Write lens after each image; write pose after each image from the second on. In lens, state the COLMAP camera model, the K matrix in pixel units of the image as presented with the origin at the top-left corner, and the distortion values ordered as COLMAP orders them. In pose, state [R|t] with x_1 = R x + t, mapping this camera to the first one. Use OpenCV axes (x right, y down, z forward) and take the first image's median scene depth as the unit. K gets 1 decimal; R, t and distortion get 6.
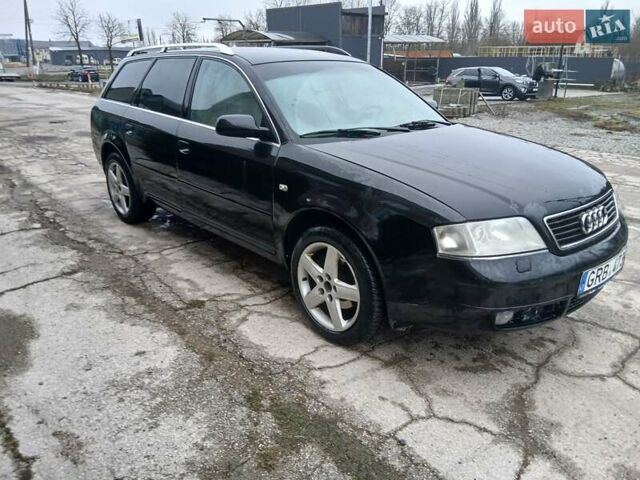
lens RADIAL K [[479.1, 0, 315.3], [0, 479.1, 237.4], [0, 0, 1]] dist [0.092849, -0.161341]
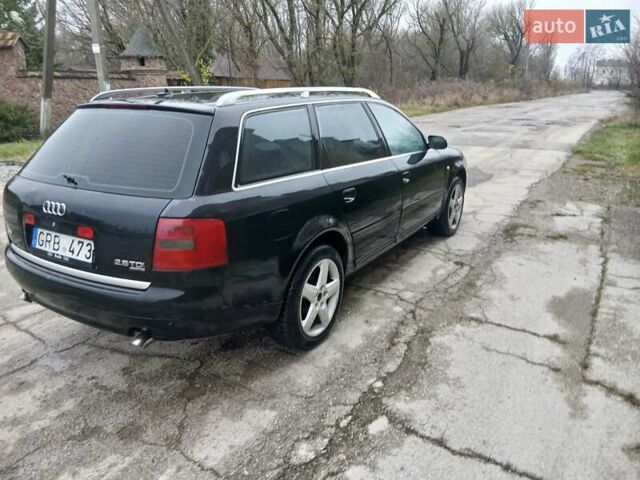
lens RADIAL K [[489.2, 0, 320.0], [0, 489.2, 240.0], [0, 0, 1]] dist [-0.007145, -0.013536]
pose [[-0.282834, -0.277905, 0.918027, -1.750040], [0.332937, 0.869154, 0.365684, -0.729221], [-0.899532, 0.409073, -0.153301, 1.886810]]
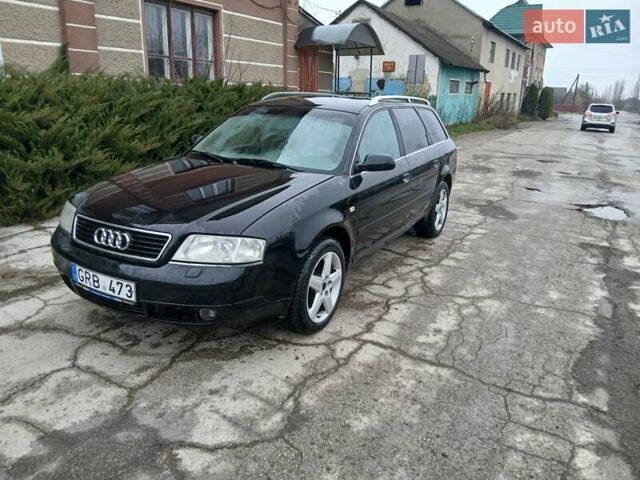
lens RADIAL K [[476.3, 0, 321.2], [0, 476.3, 237.4], [0, 0, 1]] dist [0.093179, -0.154388]
pose [[0.349106, 0.280956, -0.893973, 1.606151], [-0.354414, 0.922720, 0.151588, -0.355617], [0.867477, 0.263916, 0.421702, 0.841642]]
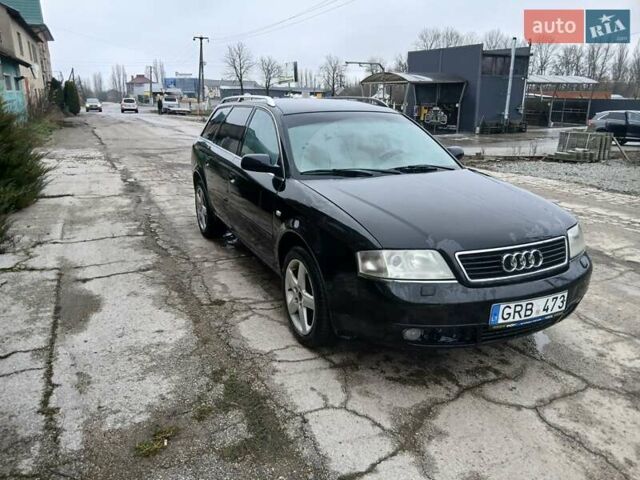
lens RADIAL K [[476.3, 0, 321.2], [0, 476.3, 237.4], [0, 0, 1]] dist [0.093179, -0.154388]
pose [[0.962203, 0.083983, -0.259061, 0.367734], [-0.101953, 0.993172, -0.056706, 0.017105], [0.252530, 0.080975, 0.964195, -0.158628]]
